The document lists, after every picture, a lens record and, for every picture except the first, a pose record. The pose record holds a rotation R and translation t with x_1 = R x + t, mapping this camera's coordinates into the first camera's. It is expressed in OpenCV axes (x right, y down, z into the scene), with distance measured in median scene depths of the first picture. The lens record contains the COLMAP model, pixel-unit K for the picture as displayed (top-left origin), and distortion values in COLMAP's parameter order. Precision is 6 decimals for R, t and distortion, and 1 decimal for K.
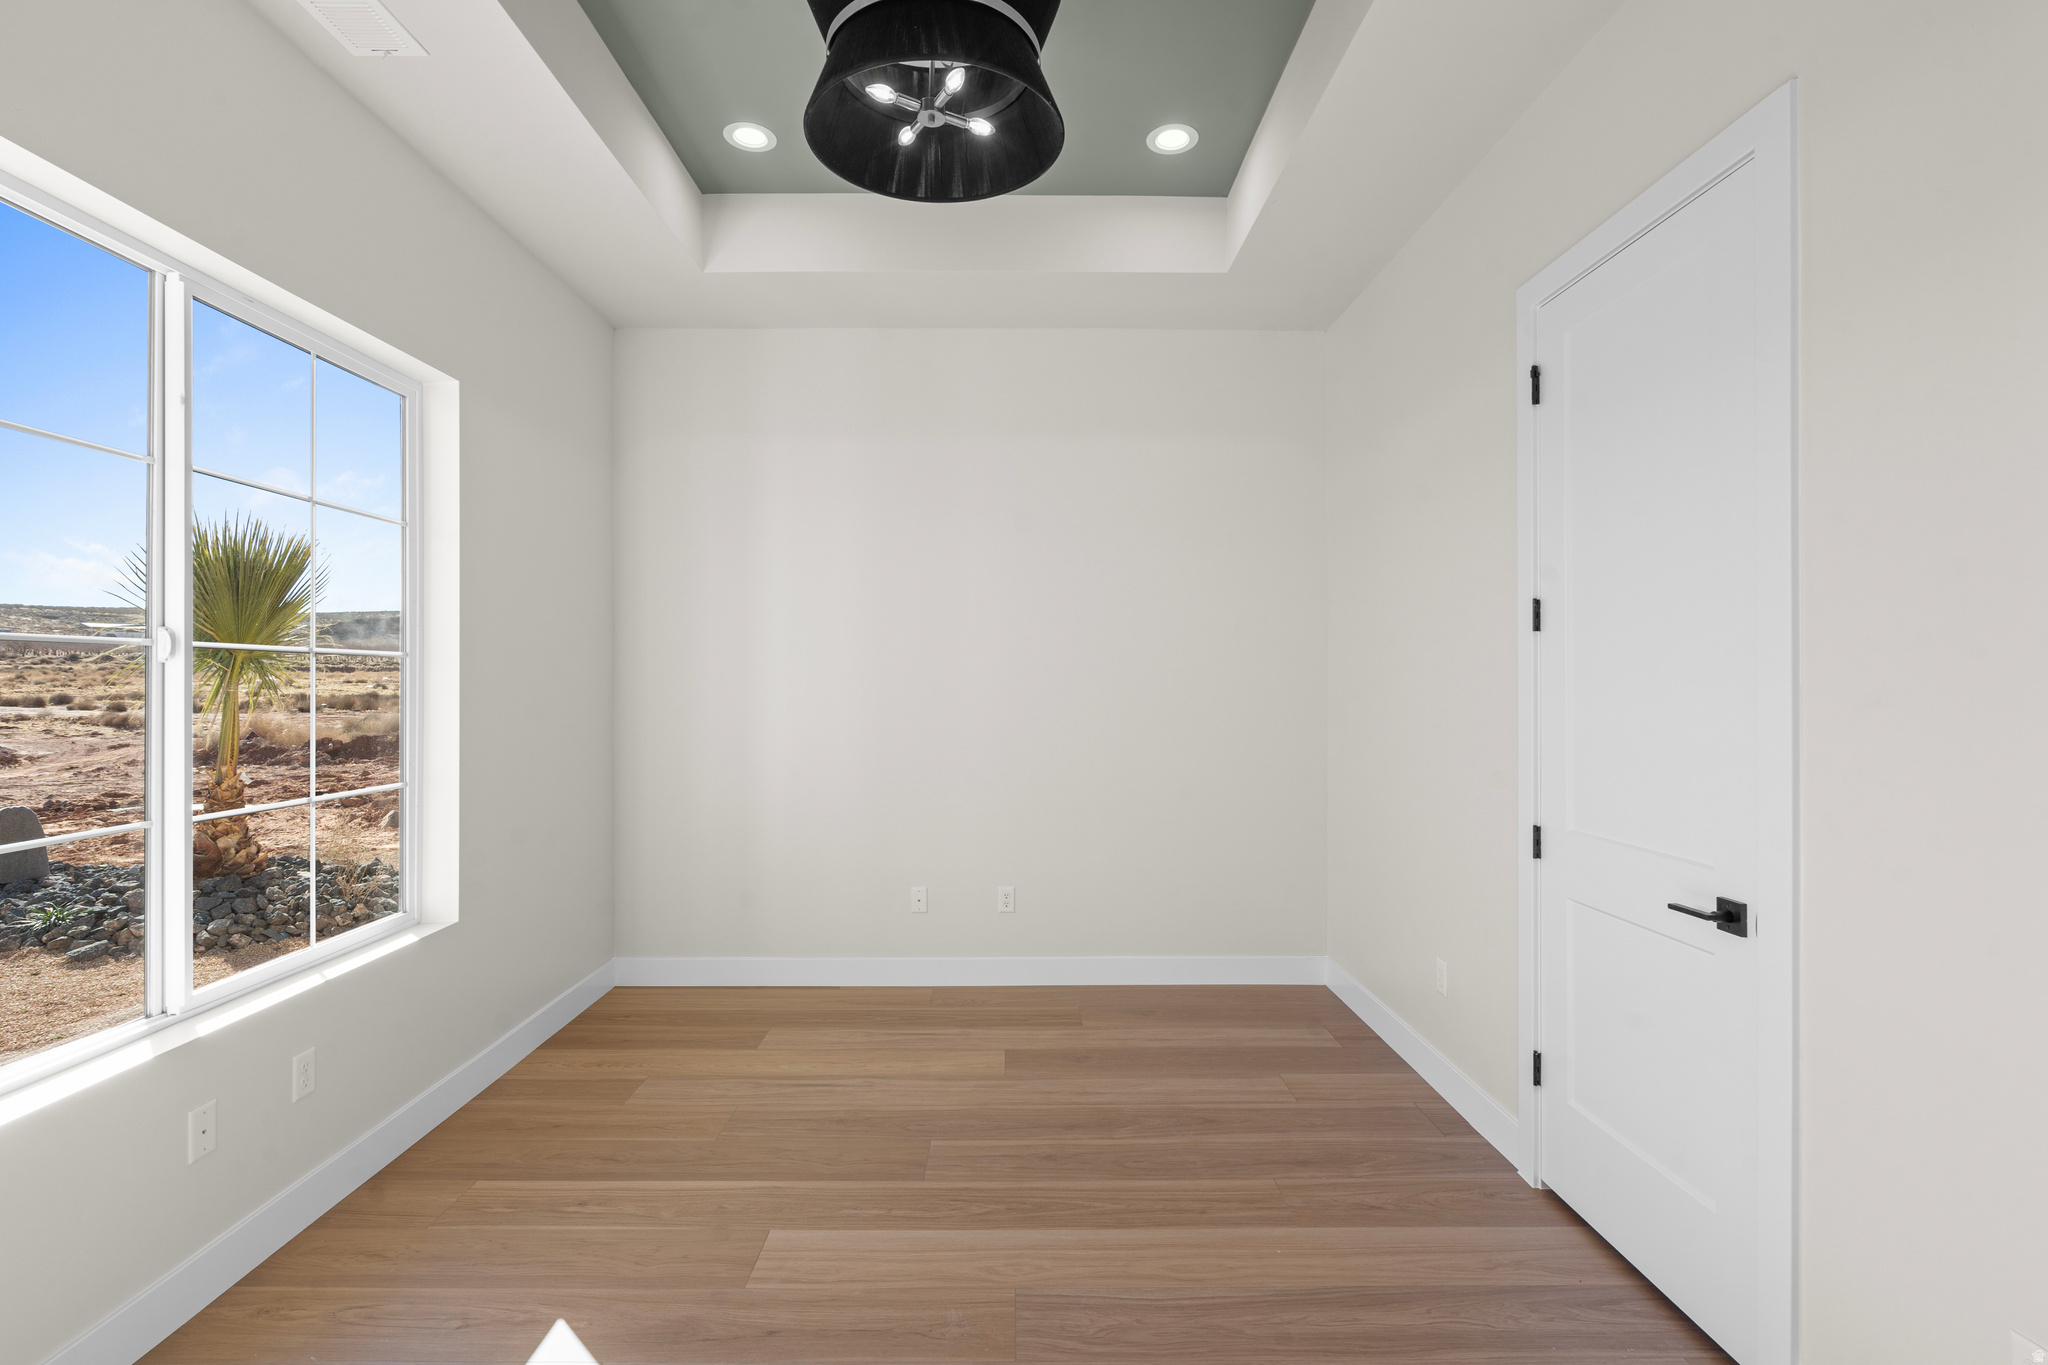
lens RADIAL K [[938.7, 0, 1018.6], [0, 938.7, 670.4], [0, 0, 1]] dist [-0.002327, -0.000516]
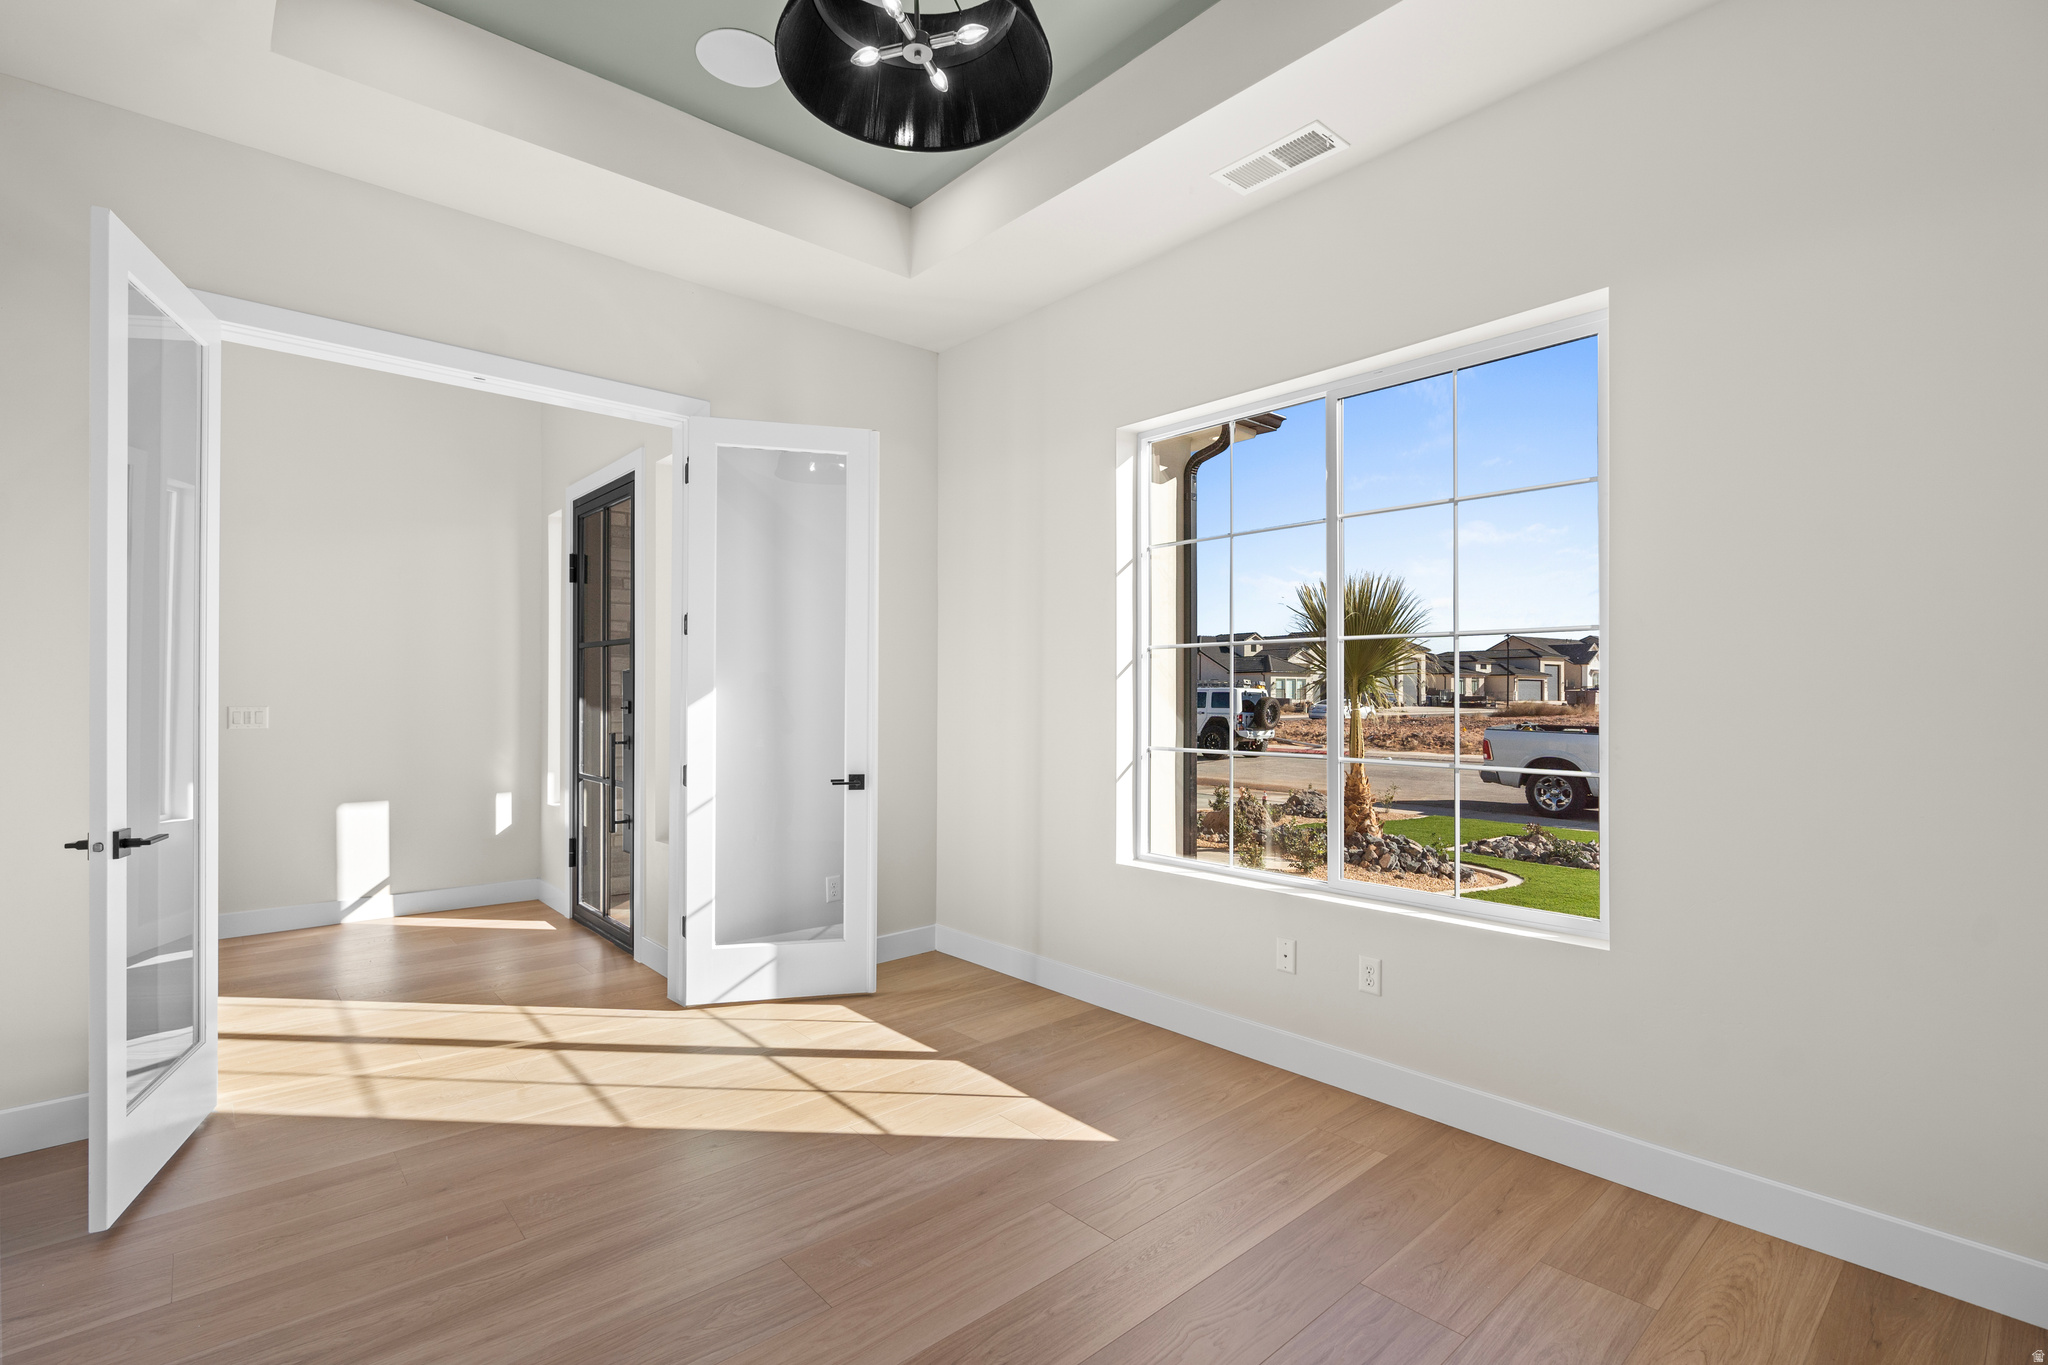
lens RADIAL K [[949.6, 0, 1024.7], [0, 949.6, 693.7], [0, 0, 1]] dist [0.000617, 0.000037]
pose [[-0.748174, -0.003235, -0.663495, 0.451549], [-0.000122, 0.999989, -0.004738, 0.063869], [0.663503, -0.003464, -0.748166, 1.741451]]
